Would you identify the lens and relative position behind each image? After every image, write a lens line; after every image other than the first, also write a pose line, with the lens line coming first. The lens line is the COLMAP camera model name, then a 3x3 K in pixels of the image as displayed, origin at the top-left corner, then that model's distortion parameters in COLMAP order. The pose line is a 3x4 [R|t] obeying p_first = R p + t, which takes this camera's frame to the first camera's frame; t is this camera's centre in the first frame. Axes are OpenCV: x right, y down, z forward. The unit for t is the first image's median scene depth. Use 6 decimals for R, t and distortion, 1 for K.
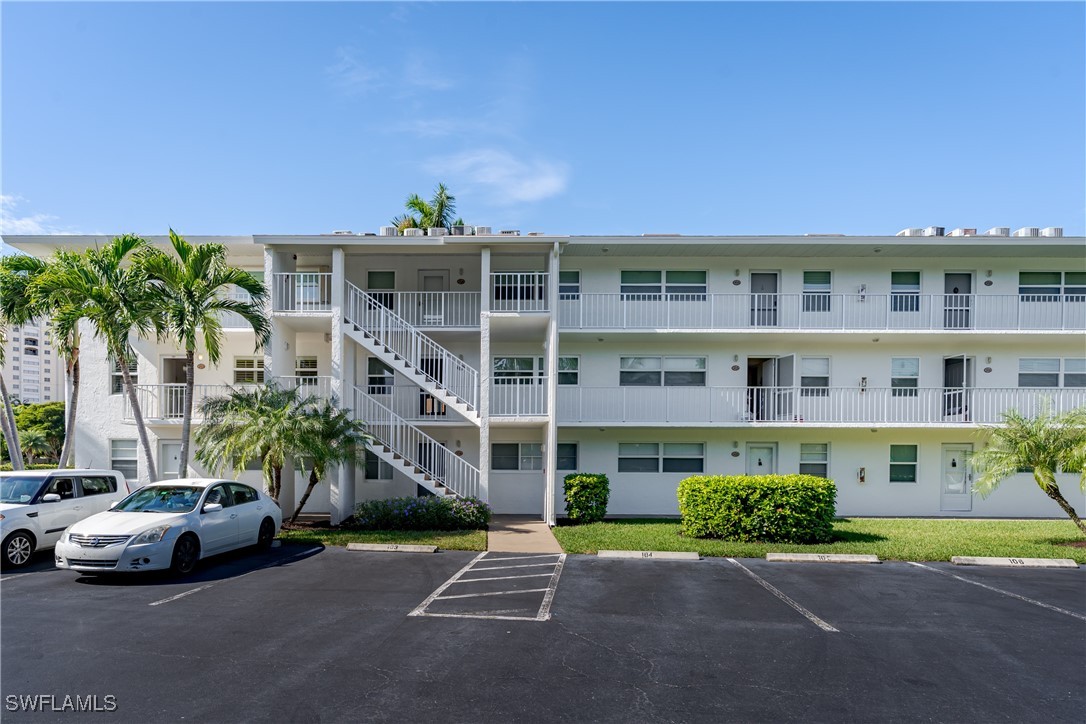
lens RADIAL K [[624.3, 0, 543.0], [0, 624.3, 362.0], [0, 0, 1]] dist [-0.005940, -0.000486]
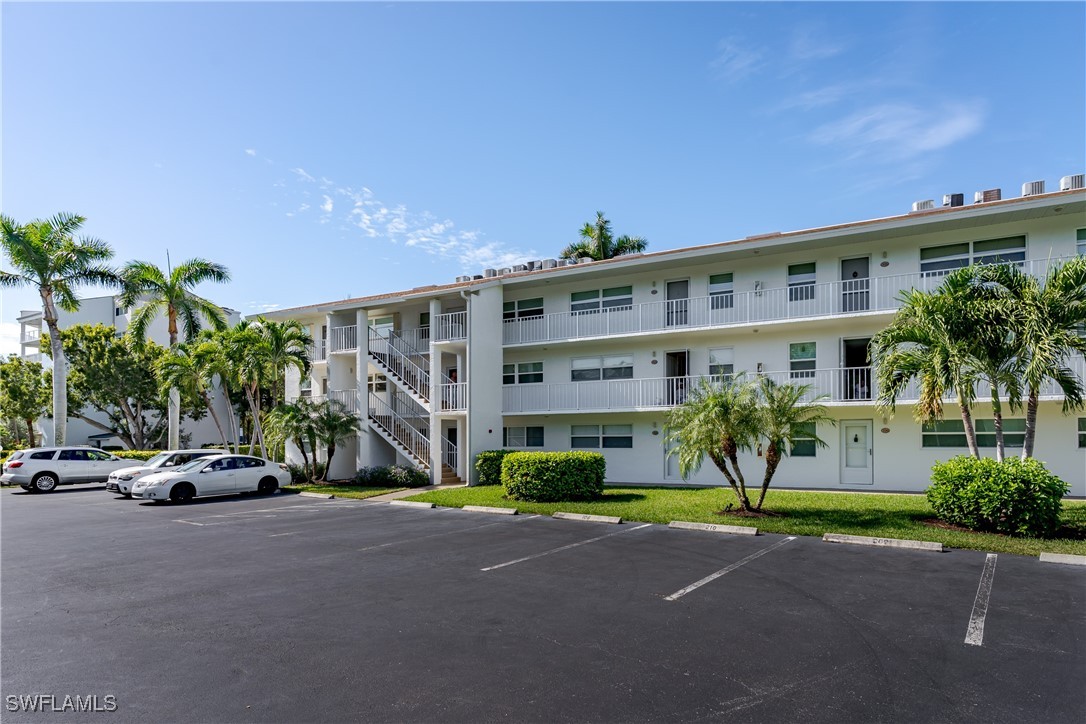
lens RADIAL K [[543.0, 0, 550.8], [0, 543.0, 328.0], [0, 0, 1]] dist [0.000929, 0.000151]
pose [[0.905327, -0.095363, -0.413872, 0.572168], [0.079956, 0.995311, -0.054436, -0.015631], [0.417122, 0.016191, 0.908706, -0.055877]]
